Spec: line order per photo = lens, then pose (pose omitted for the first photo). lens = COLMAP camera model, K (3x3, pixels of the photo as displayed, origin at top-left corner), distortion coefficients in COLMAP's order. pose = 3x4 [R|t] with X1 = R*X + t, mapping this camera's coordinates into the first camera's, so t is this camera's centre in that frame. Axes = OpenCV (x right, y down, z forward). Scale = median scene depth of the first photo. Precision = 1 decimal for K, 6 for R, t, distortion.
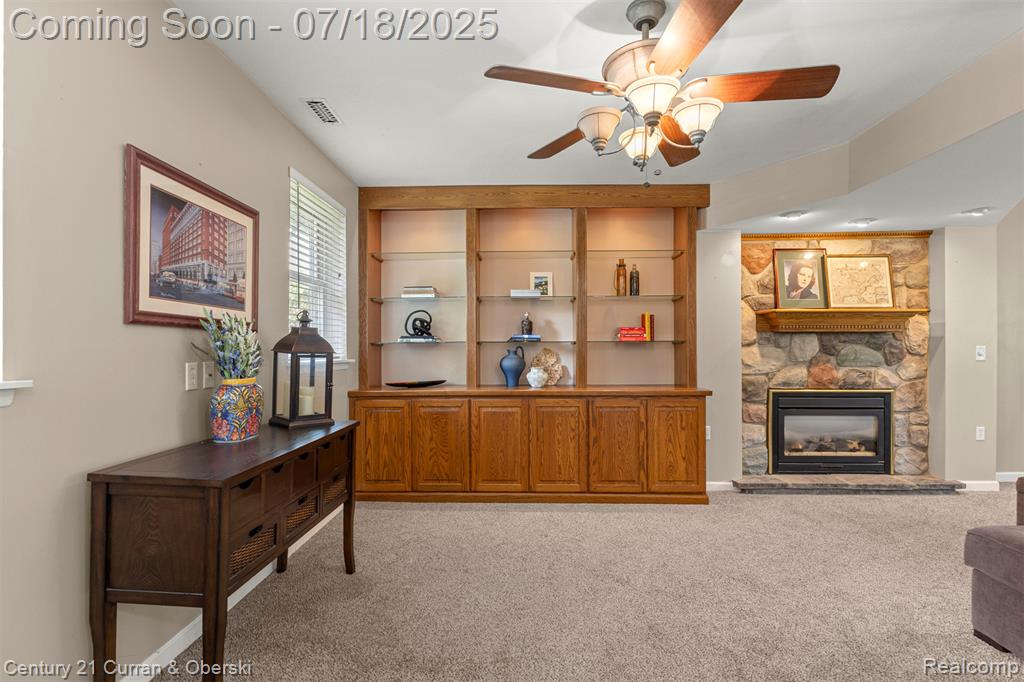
lens RADIAL K [[493.7, 0, 513.0], [0, 493.7, 352.1], [0, 0, 1]] dist [0.003466, -0.000846]
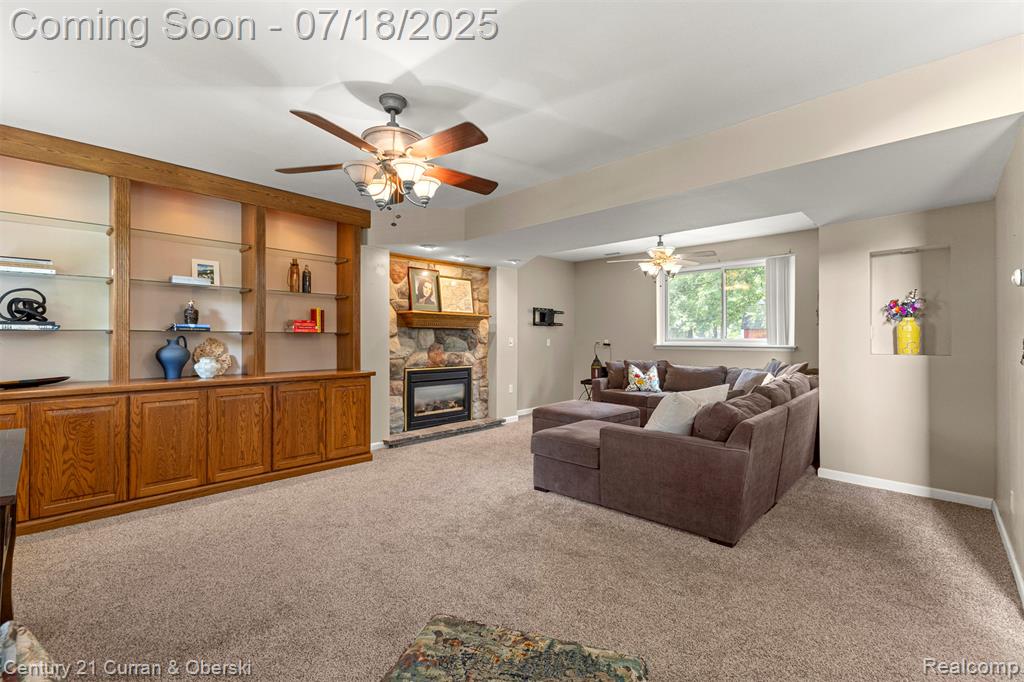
lens RADIAL K [[449.5, 0, 516.5], [0, 449.5, 338.0], [0, 0, 1]] dist [0.019483, -0.000179]
pose [[0.666229, 0.005282, 0.745729, -0.221020], [0.001099, 0.999967, -0.008064, -0.000056], [-0.745747, 0.006191, 0.666201, -0.059690]]
